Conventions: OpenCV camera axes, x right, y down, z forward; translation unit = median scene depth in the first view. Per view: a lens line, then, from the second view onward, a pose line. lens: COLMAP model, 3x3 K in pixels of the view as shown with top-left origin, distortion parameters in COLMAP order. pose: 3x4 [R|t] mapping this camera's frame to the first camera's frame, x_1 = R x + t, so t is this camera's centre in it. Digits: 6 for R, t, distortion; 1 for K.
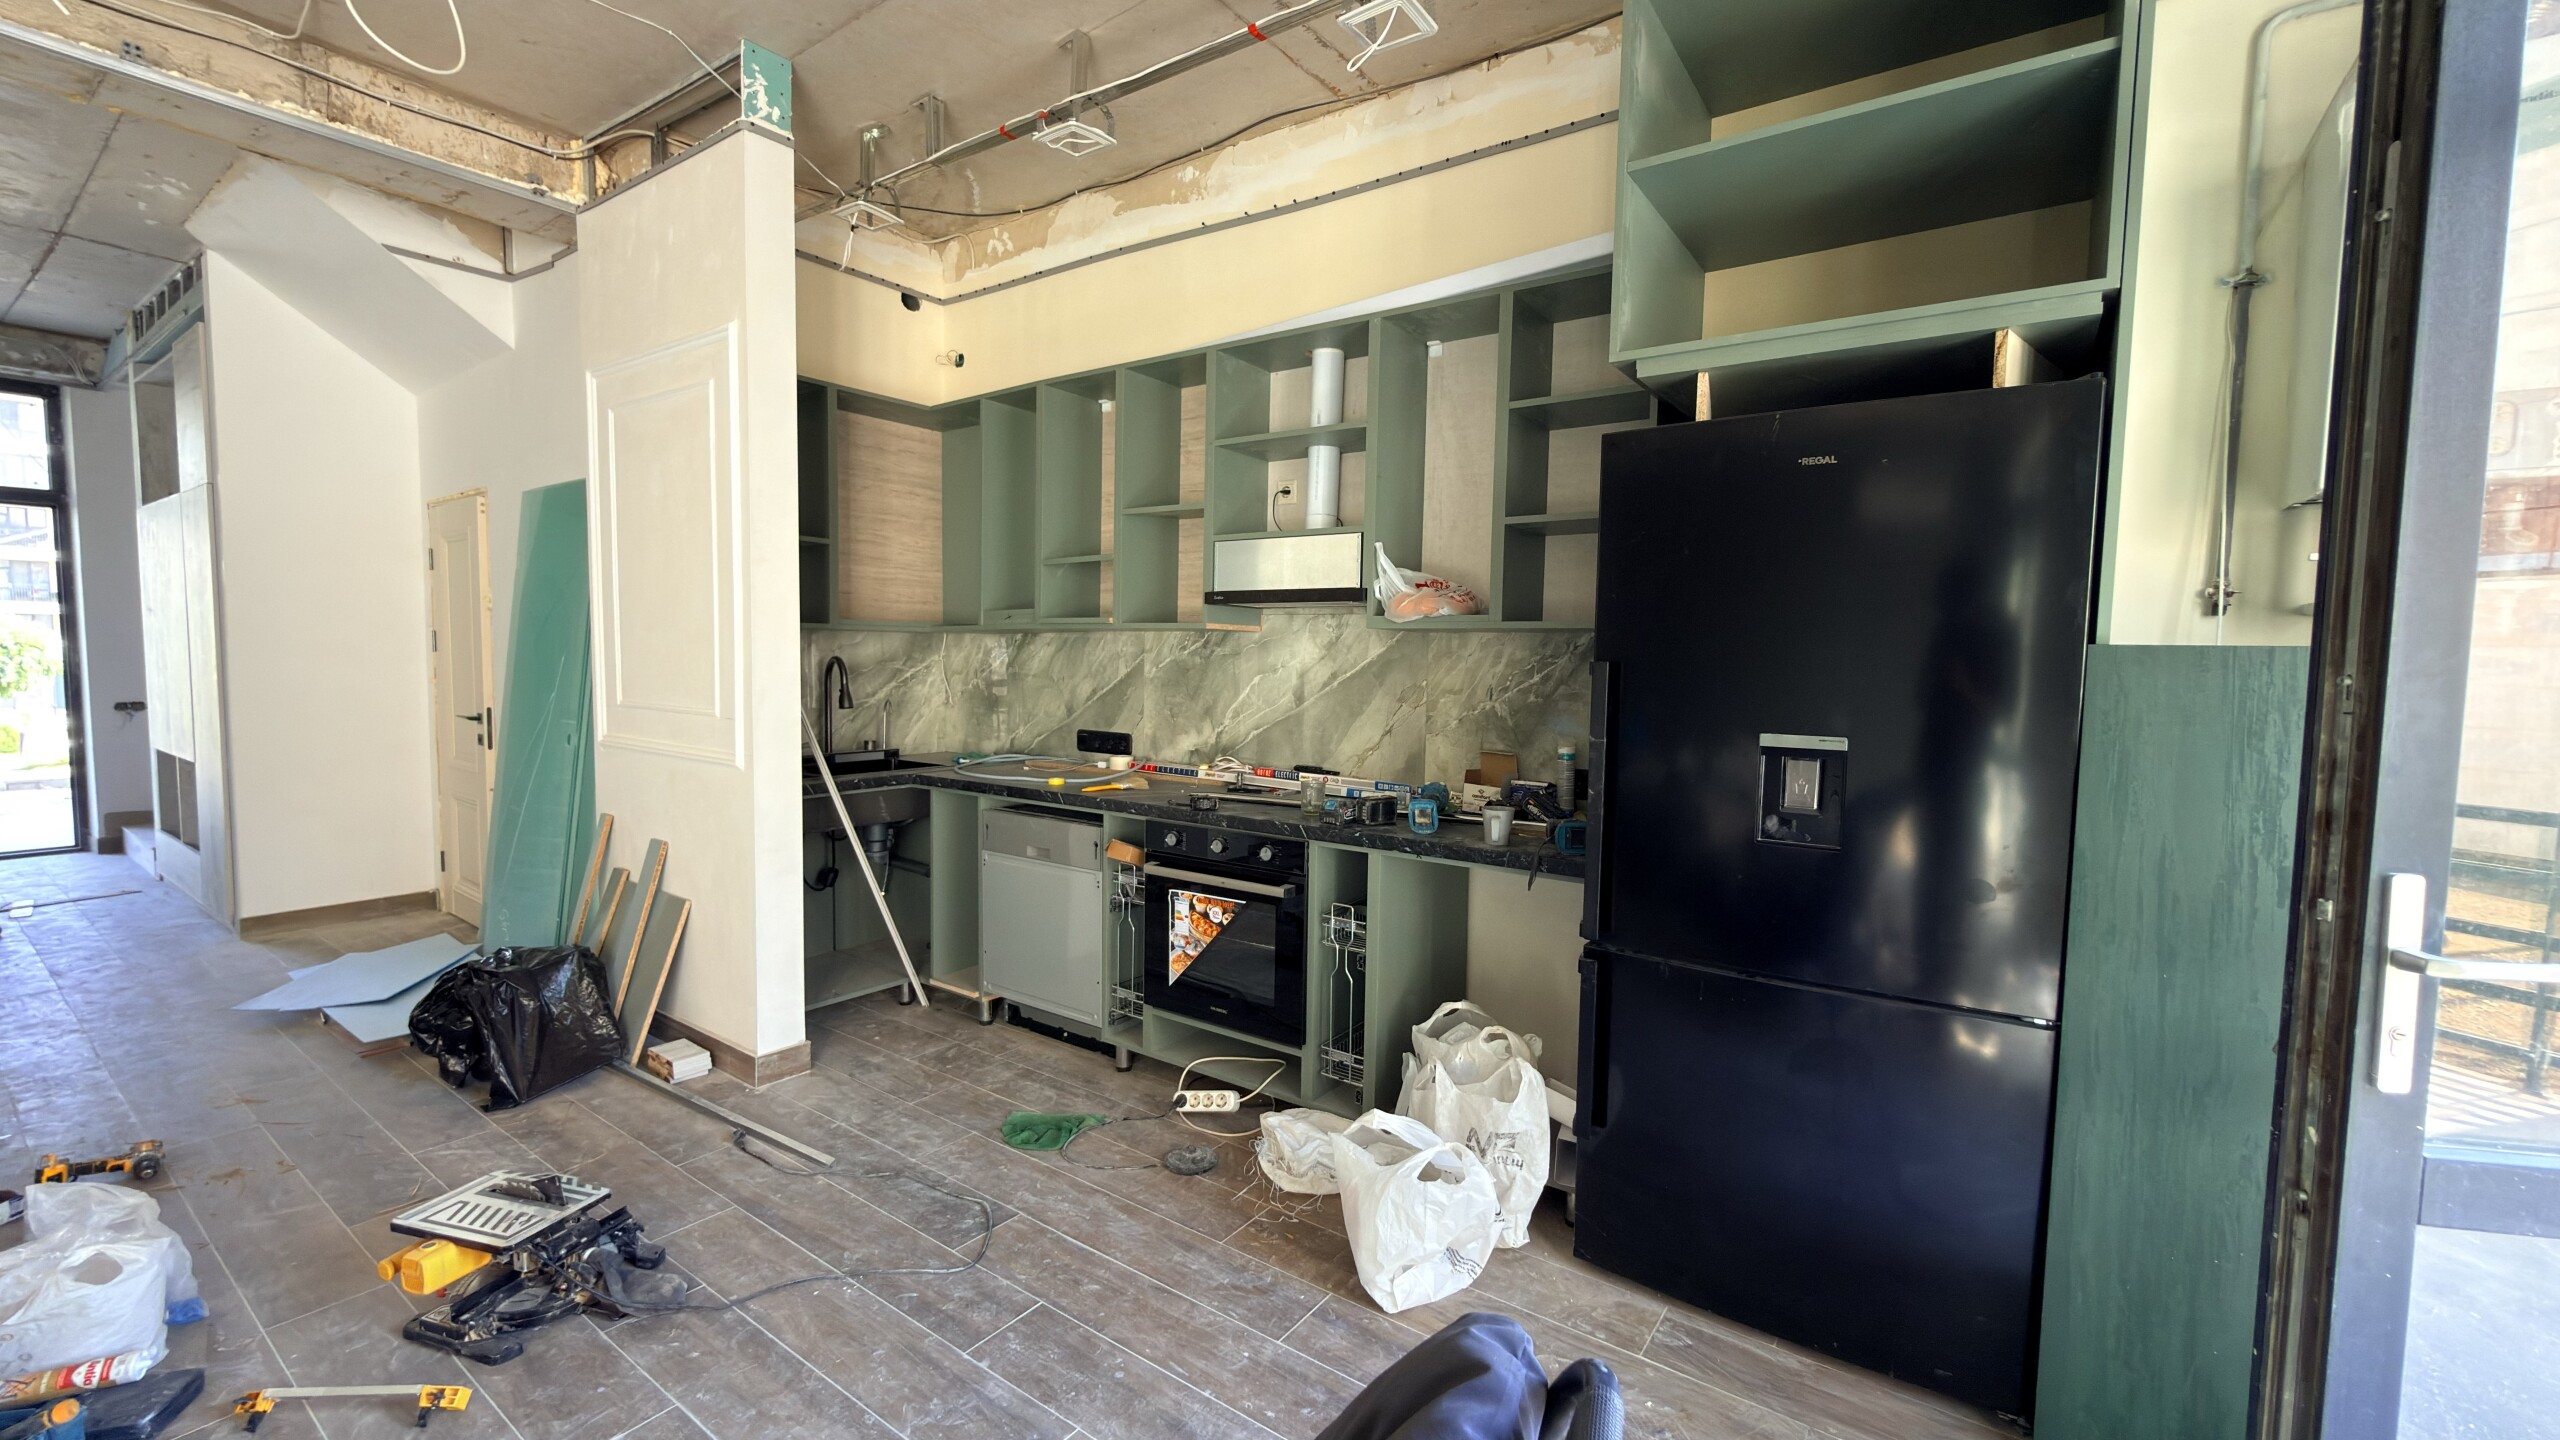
lens RADIAL K [[1013.7, 0, 1282.1], [0, 1013.7, 725.6], [0, 0, 1]] dist [0.002198, 0.000003]
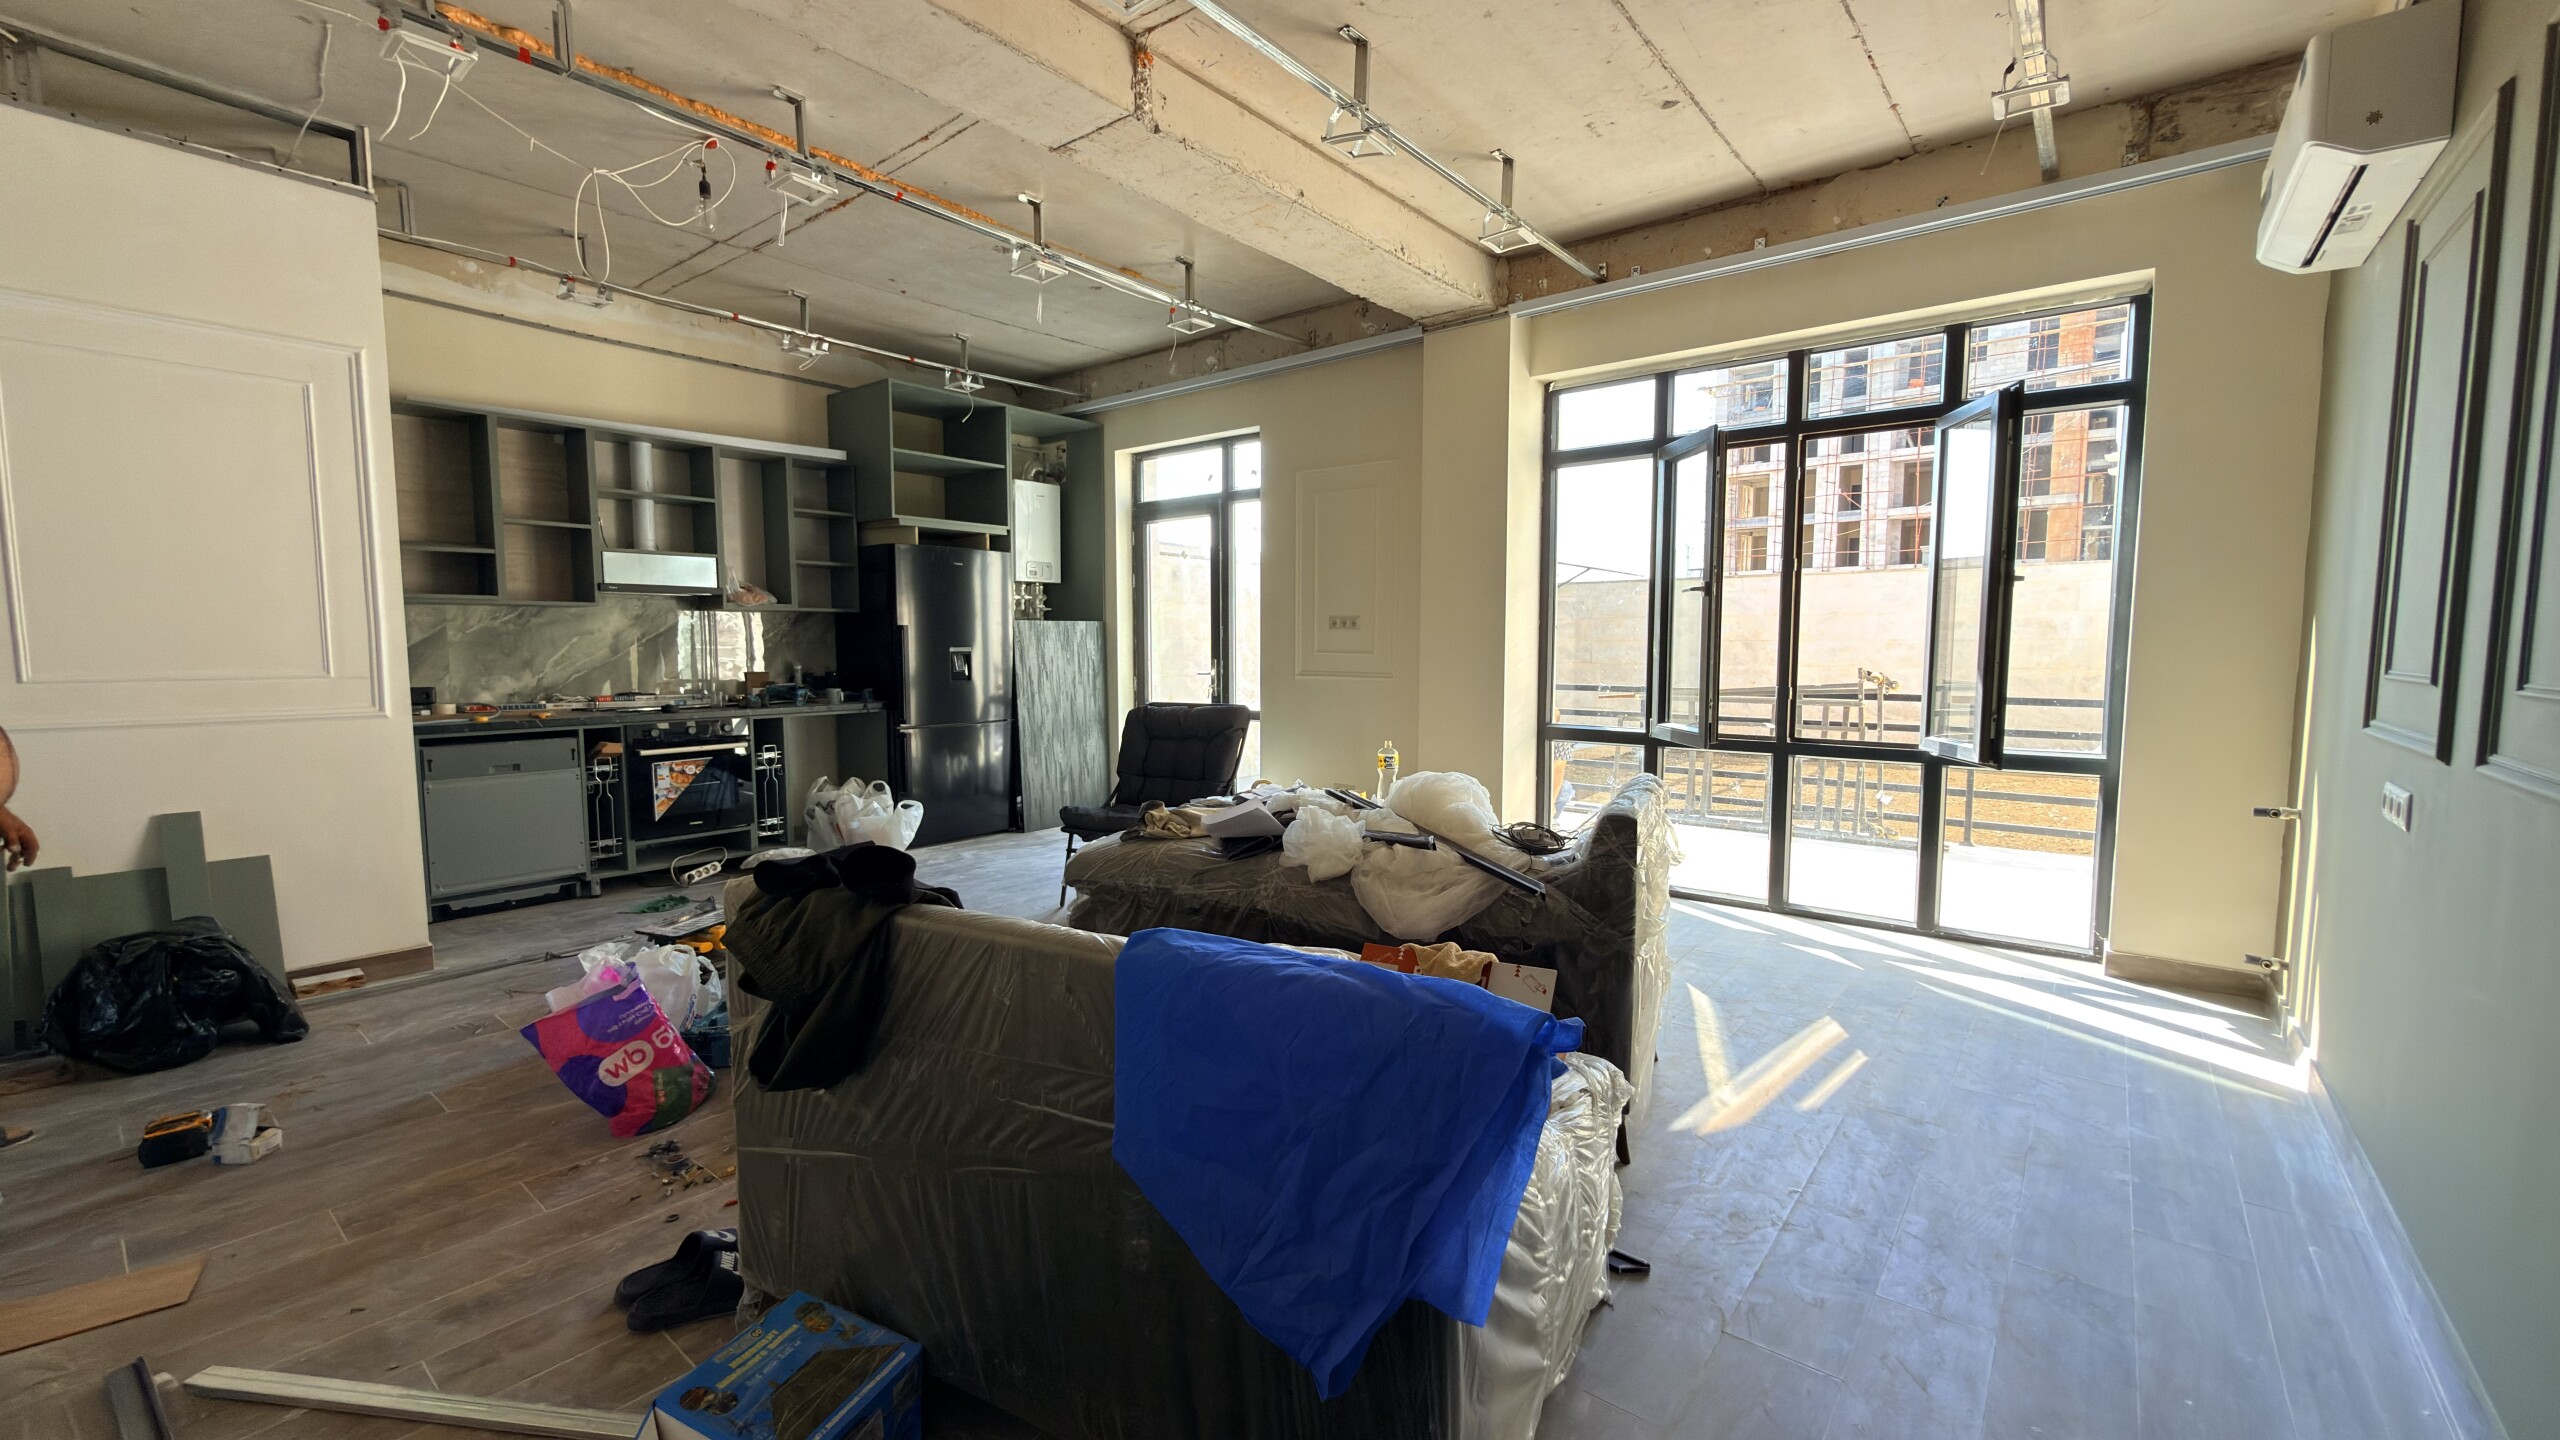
lens RADIAL K [[1013.7, 0, 1280.3], [0, 1013.7, 718.6], [0, 0, 1]] dist [0.002198, 0.000003]
pose [[0.063648, -0.098143, 0.993135, -1.620167], [0.068389, 0.993242, 0.093770, 0.001147], [-0.995626, 0.061951, 0.069930, -0.148337]]
